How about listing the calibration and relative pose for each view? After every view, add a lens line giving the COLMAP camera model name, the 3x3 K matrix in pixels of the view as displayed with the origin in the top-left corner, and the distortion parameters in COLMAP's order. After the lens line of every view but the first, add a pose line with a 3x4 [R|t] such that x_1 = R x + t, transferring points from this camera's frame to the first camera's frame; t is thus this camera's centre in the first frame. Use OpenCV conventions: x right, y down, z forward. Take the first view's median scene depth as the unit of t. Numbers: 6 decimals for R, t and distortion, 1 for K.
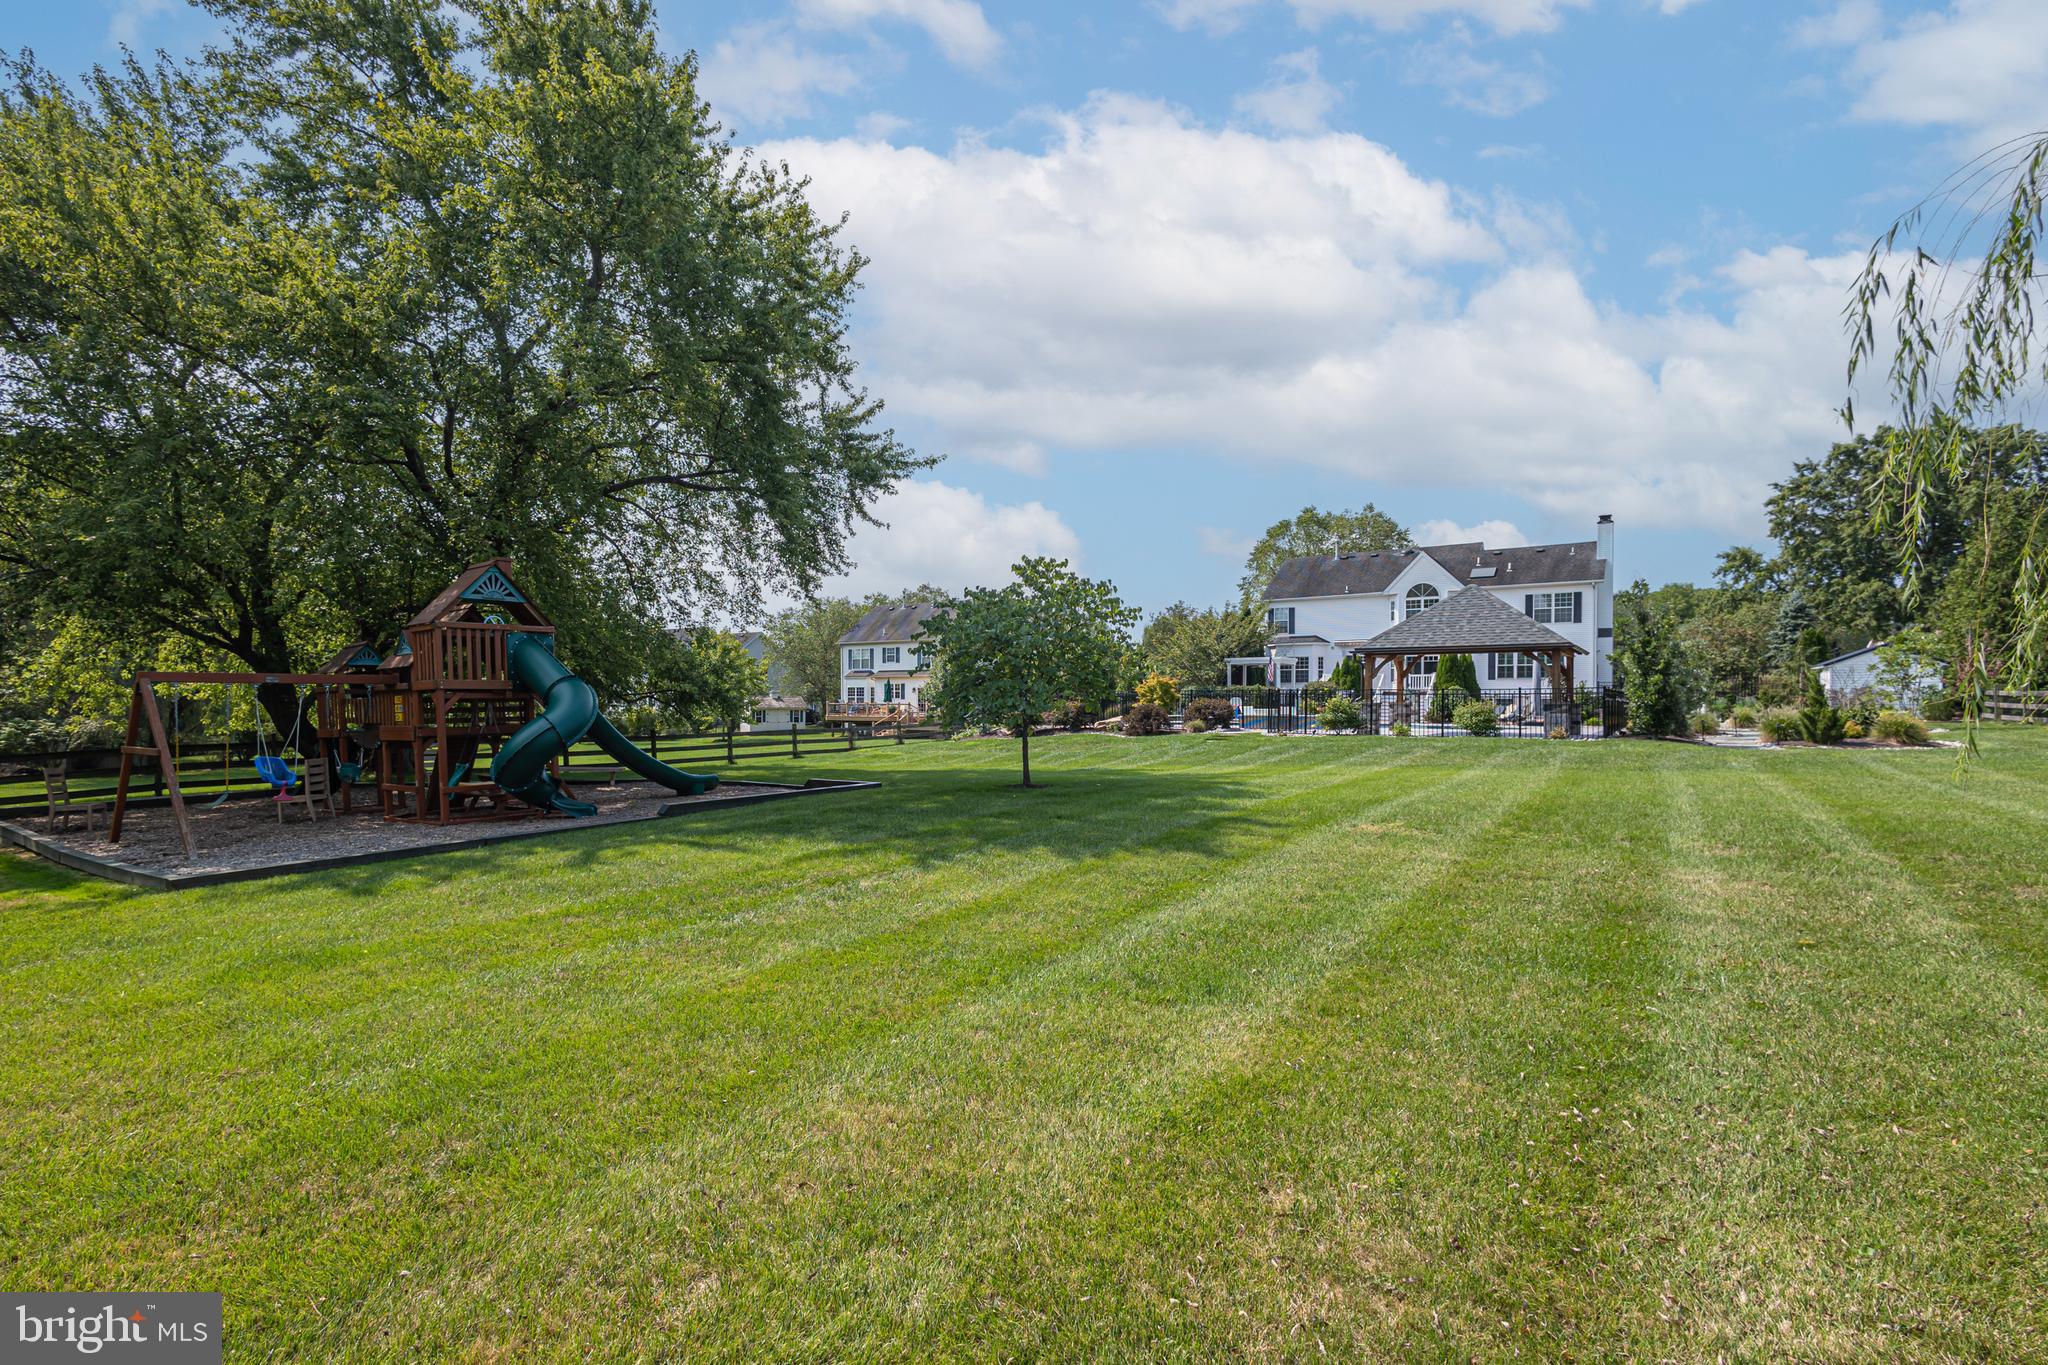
lens RADIAL K [[913.4, 0, 1028.3], [0, 913.4, 697.2], [0, 0, 1]] dist [-0.001712, -0.000365]
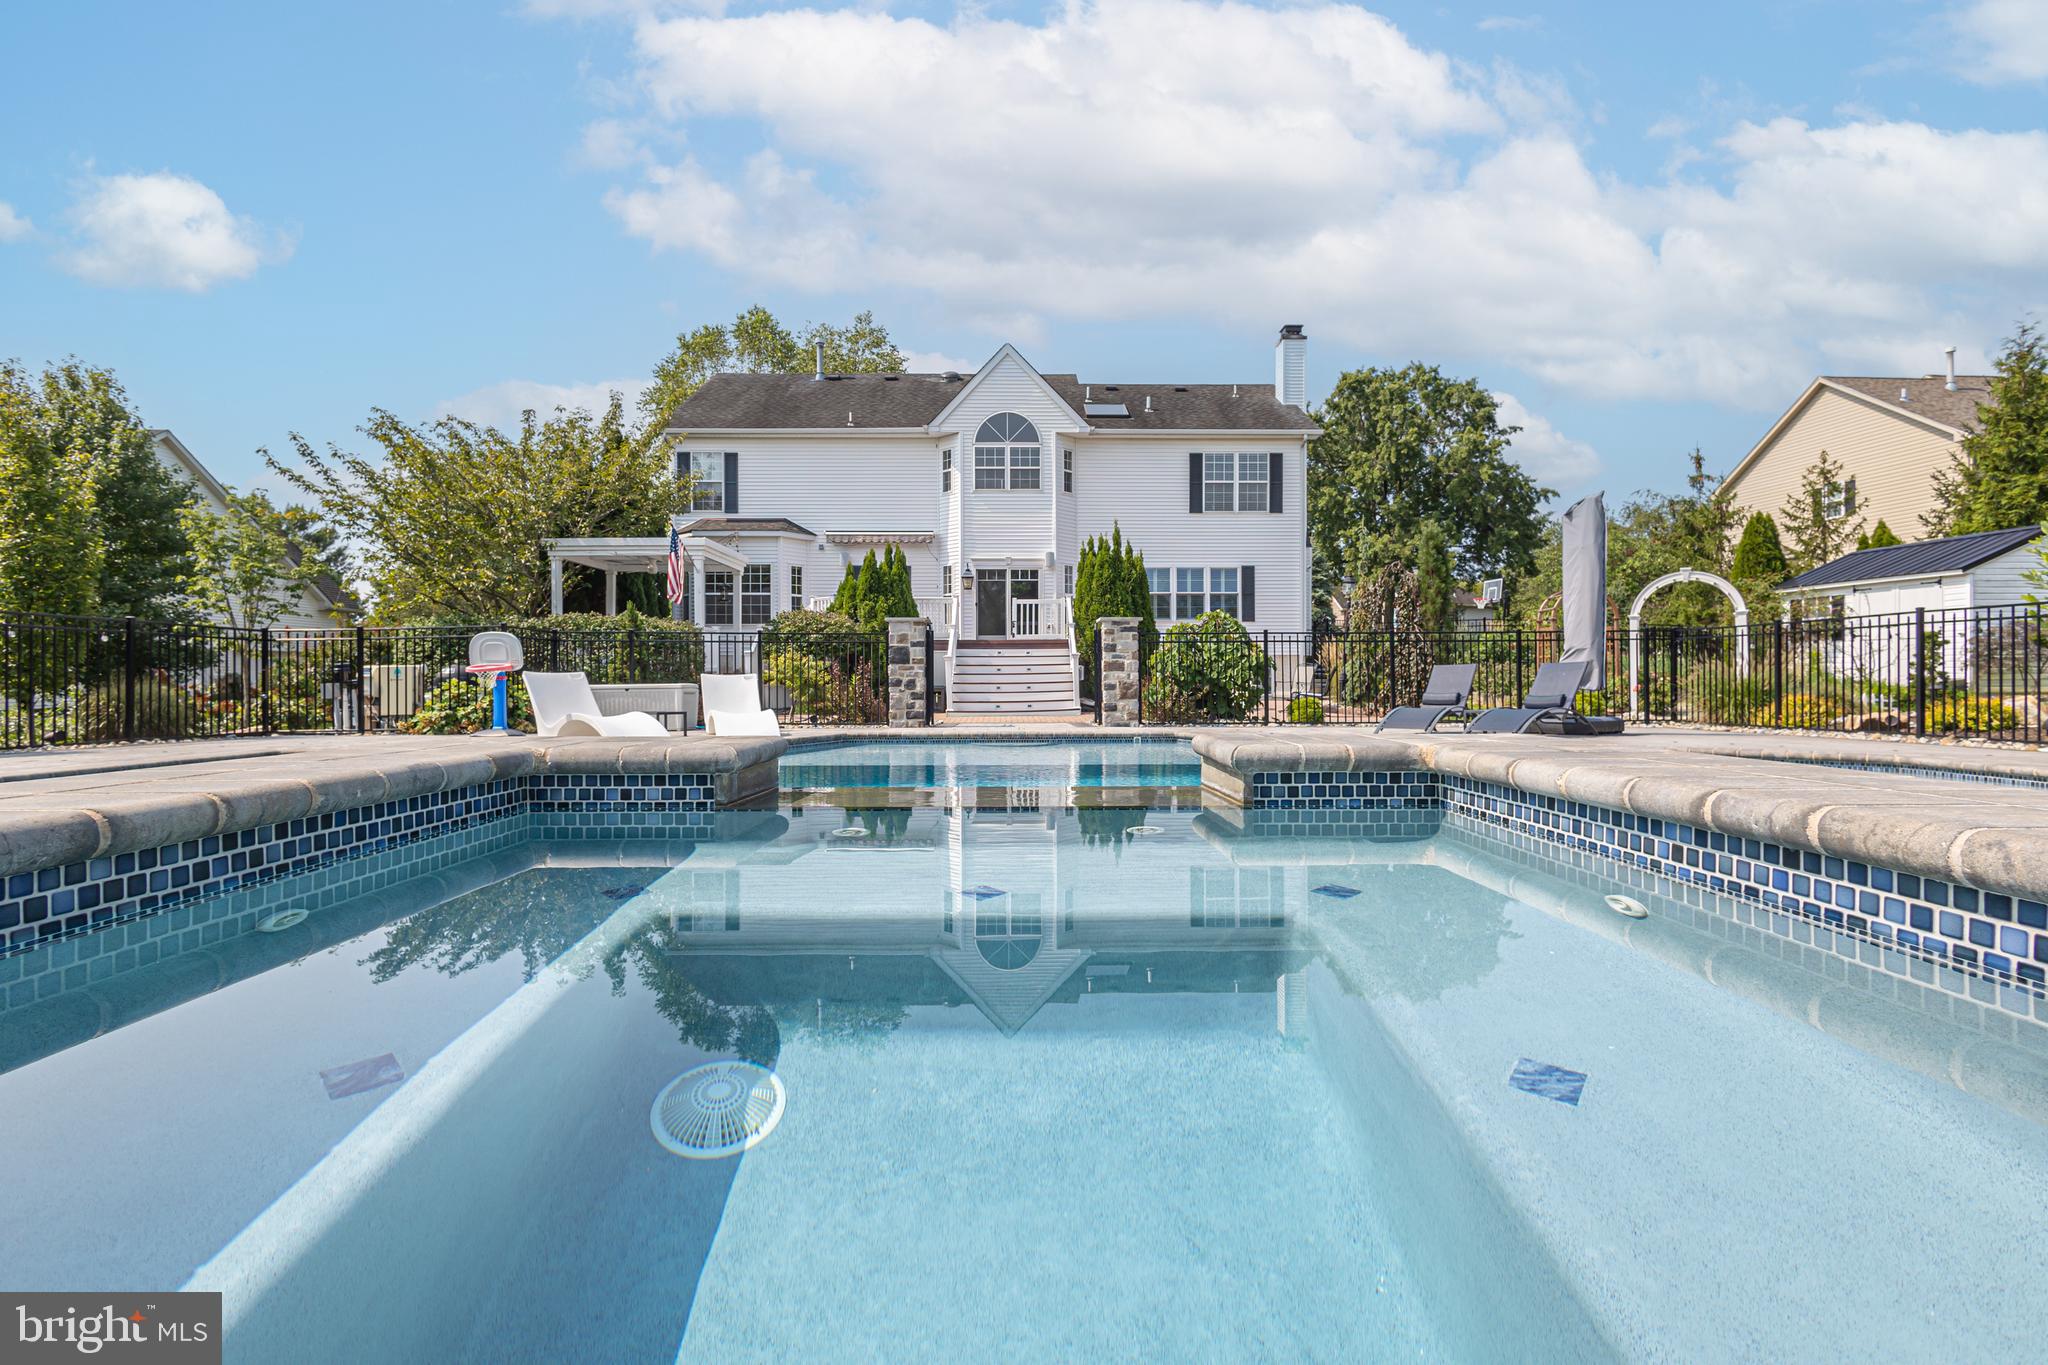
lens RADIAL K [[955.1, 0, 996.0], [0, 955.1, 689.6], [0, 0, 1]] dist [0.013866, -0.001030]
pose [[0.847018, -0.014965, 0.531354, 0.152492], [0.004799, 0.999778, 0.020507, 0.007092], [-0.531543, -0.014819, 0.846902, 0.548267]]
